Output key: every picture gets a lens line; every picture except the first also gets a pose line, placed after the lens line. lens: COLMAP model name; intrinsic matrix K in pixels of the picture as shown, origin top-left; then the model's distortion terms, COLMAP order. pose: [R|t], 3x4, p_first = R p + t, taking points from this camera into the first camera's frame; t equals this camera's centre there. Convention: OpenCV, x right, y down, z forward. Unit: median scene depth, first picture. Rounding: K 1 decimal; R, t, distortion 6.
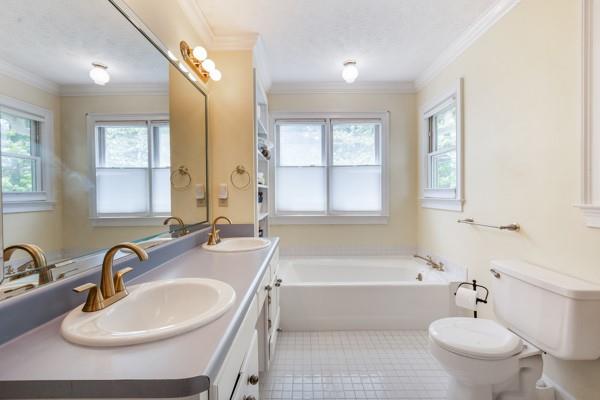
lens RADIAL K [[267.6, 0, 303.8], [0, 267.6, 197.7], [0, 0, 1]] dist [-0.002795, -0.000427]
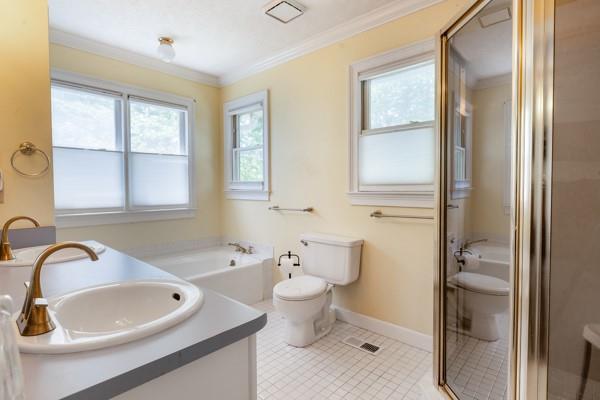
lens RADIAL K [[306.1, 0, 300.0], [0, 306.1, 200.0], [0, 0, 1]] dist [0.000592, -0.000080]
pose [[0.676686, -0.026439, 0.735797, -0.285373], [0.009327, 0.999583, 0.027339, 0.010685], [-0.736213, -0.011637, 0.676650, -0.035595]]
